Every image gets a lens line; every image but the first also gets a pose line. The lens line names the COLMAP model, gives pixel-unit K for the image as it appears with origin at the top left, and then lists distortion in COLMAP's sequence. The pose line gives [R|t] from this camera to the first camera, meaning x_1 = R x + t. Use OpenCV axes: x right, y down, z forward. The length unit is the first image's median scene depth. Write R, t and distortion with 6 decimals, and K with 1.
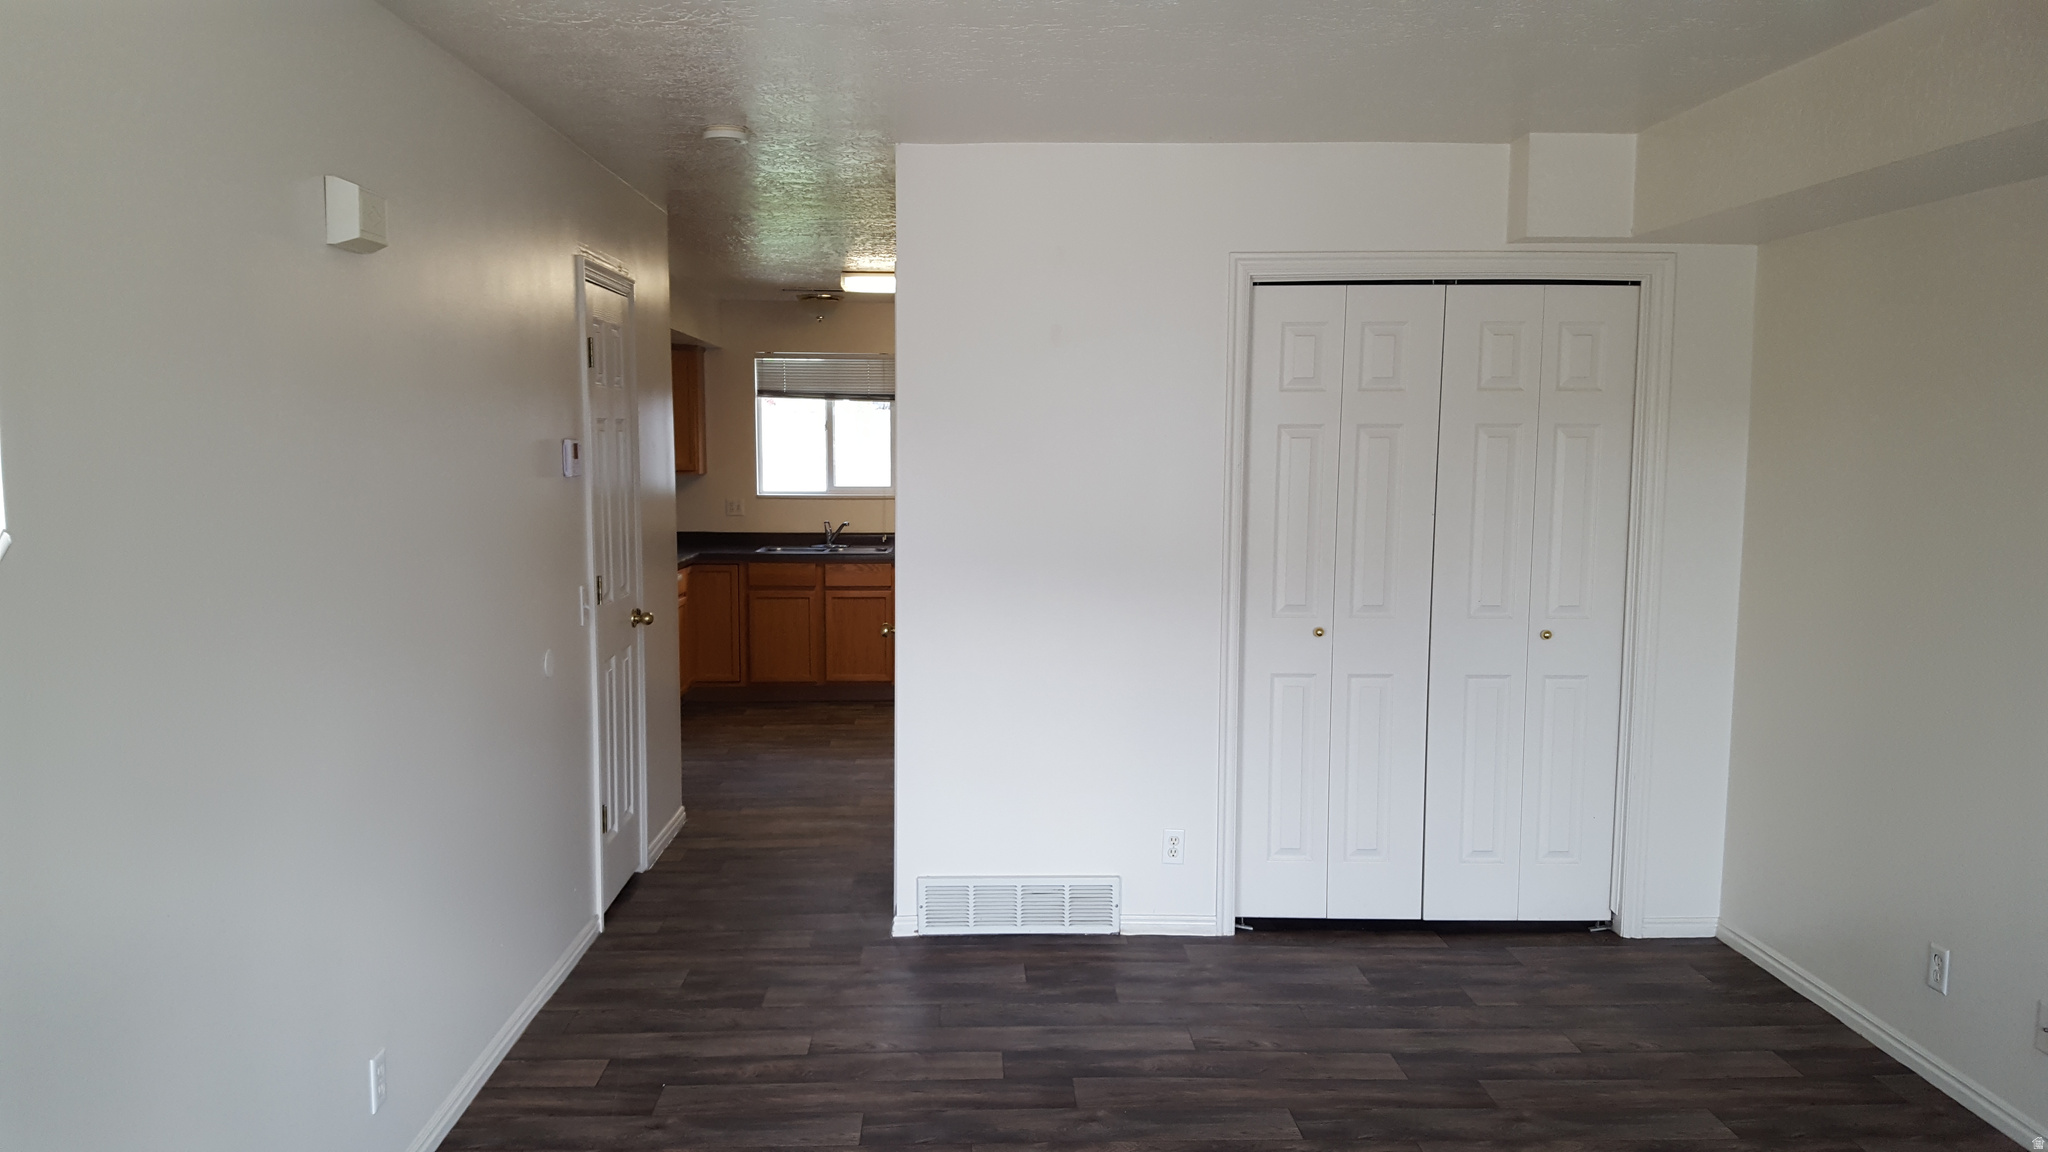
lens RADIAL K [[1554.3, 0, 1016.9], [0, 1554.3, 605.8], [0, 0, 1]] dist [0.352651, -0.924727]
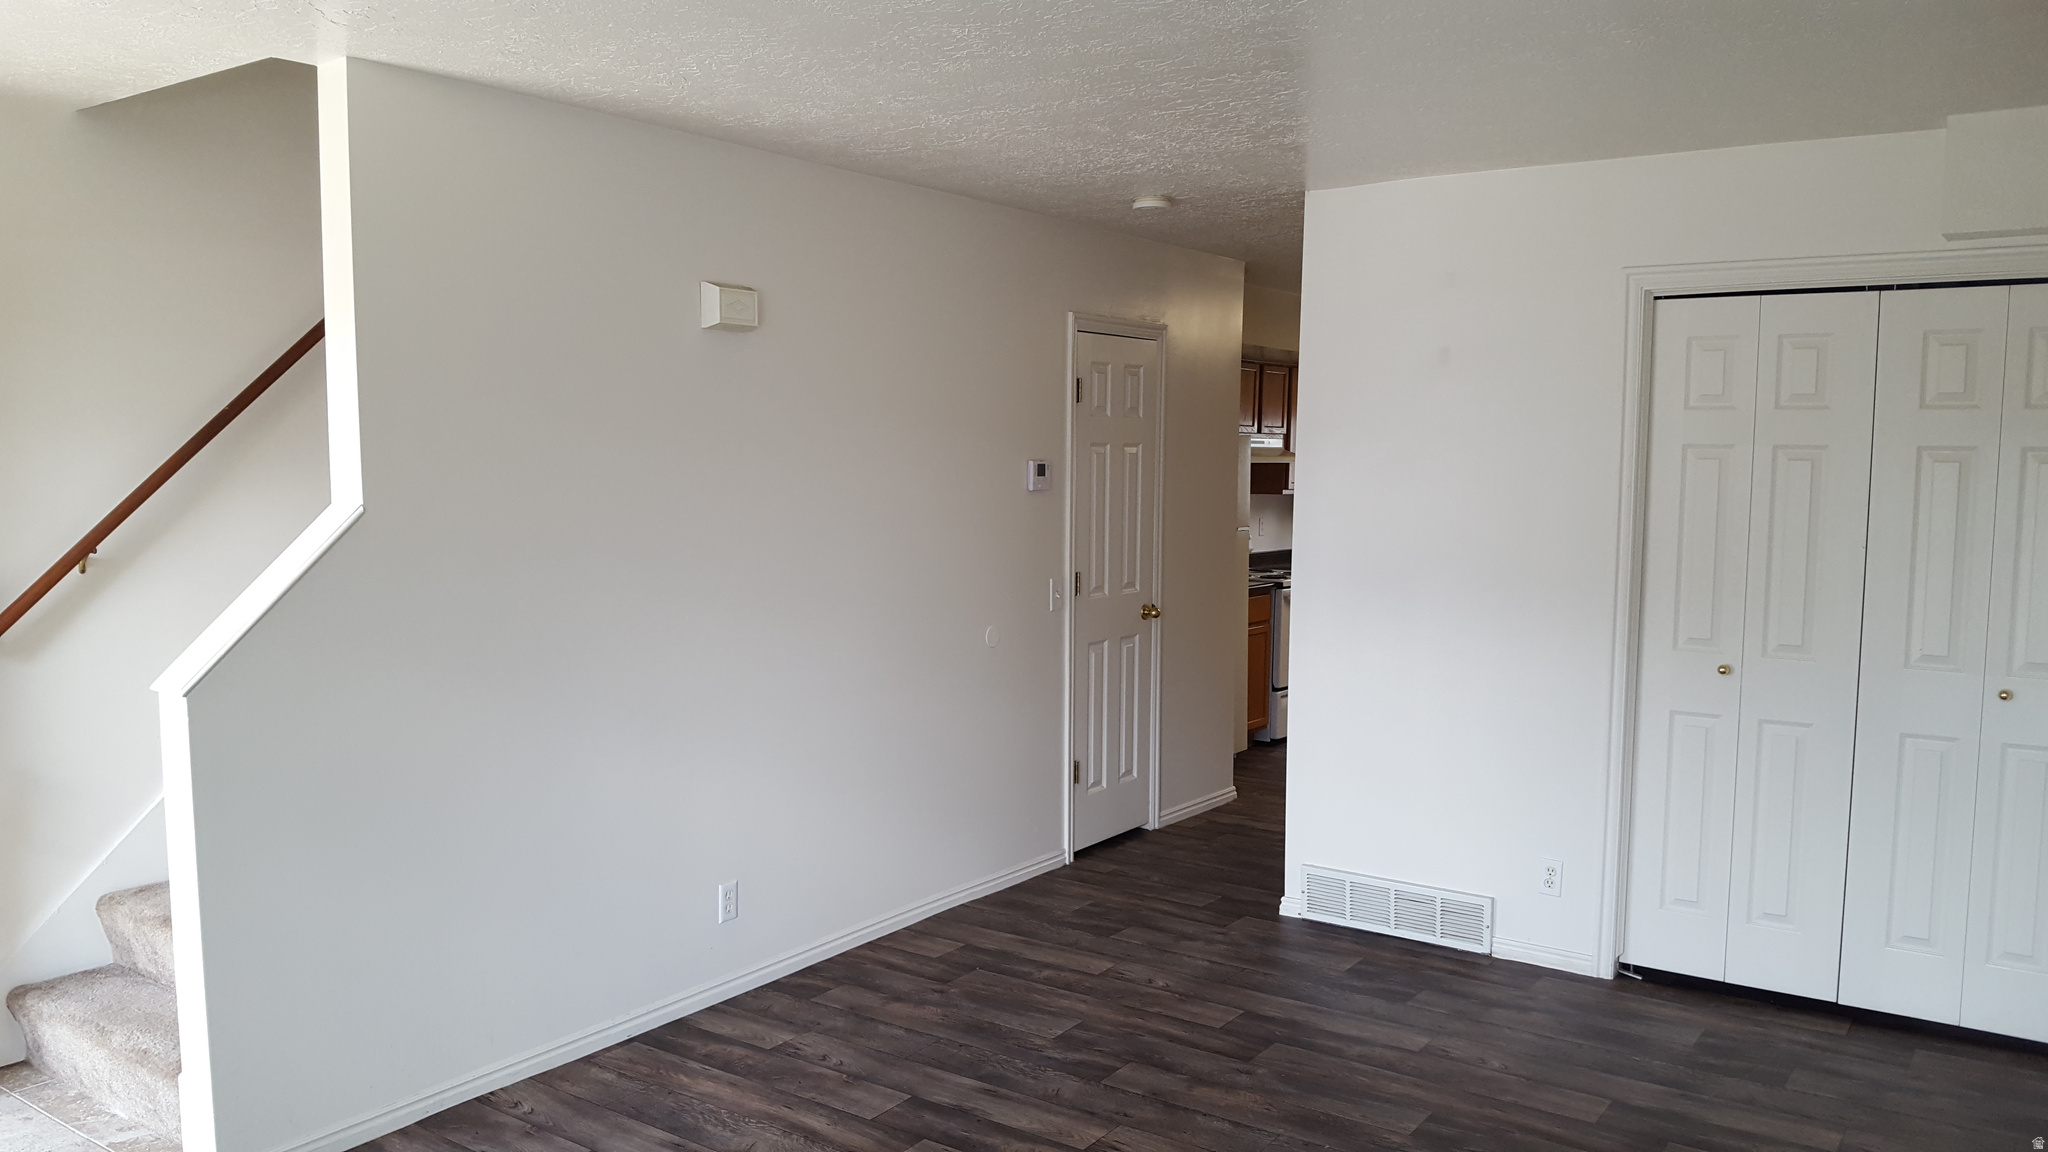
lens RADIAL K [[1582.4, 0, 1019.9], [0, 1582.4, 606.6], [0, 0, 1]] dist [0.027658, -0.081946]
pose [[0.788351, 0.061460, -0.612148, 0.435739], [-0.071418, 0.997413, 0.008165, 0.001528], [0.611066, 0.037282, 0.790701, 0.016948]]
